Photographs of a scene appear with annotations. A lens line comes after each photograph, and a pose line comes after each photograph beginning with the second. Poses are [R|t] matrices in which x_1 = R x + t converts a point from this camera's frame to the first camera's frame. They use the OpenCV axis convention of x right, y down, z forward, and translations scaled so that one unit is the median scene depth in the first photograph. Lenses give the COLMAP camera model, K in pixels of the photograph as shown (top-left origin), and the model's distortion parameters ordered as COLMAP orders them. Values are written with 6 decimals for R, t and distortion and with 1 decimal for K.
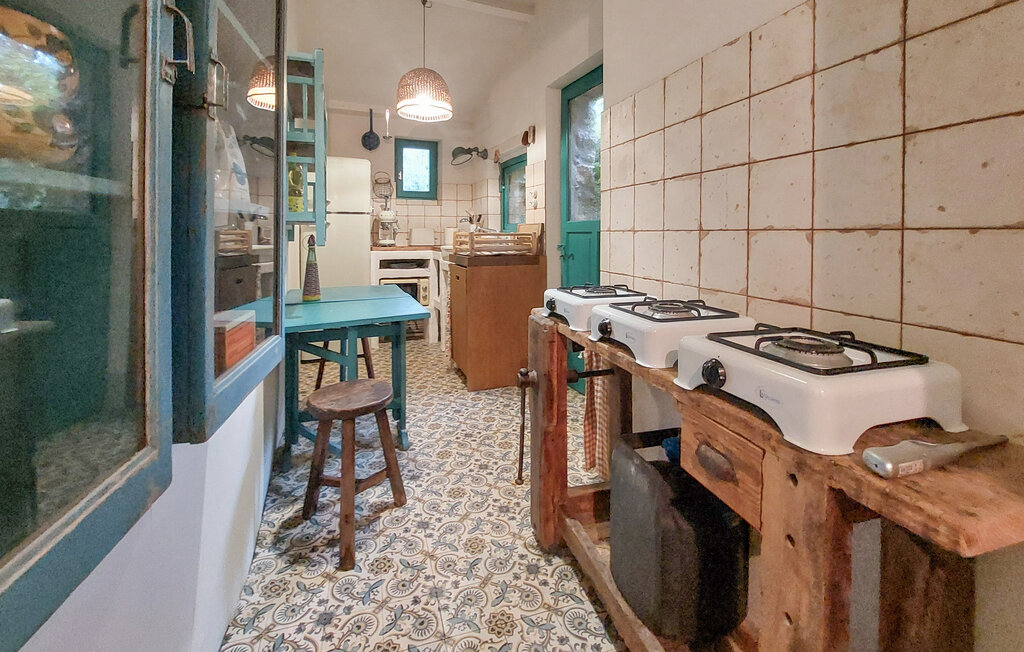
lens RADIAL K [[416.6, 0, 492.5], [0, 416.6, 238.1], [0, 0, 1]] dist [-0.000386, -0.008893]
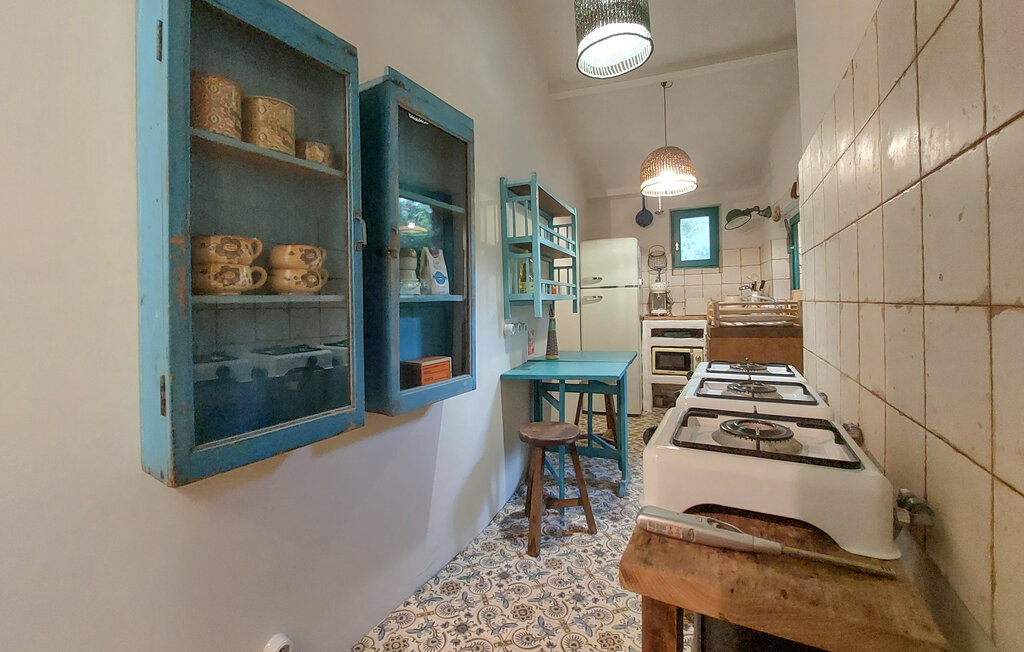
lens RADIAL K [[414.9, 0, 513.2], [0, 414.9, 294.6], [0, 0, 1]] dist [-0.016714, -0.000197]
pose [[0.728605, -0.031777, -0.684197, 0.468907], [0.013257, 0.999390, -0.032300, -0.012042], [0.684806, 0.014464, 0.728582, -0.034230]]
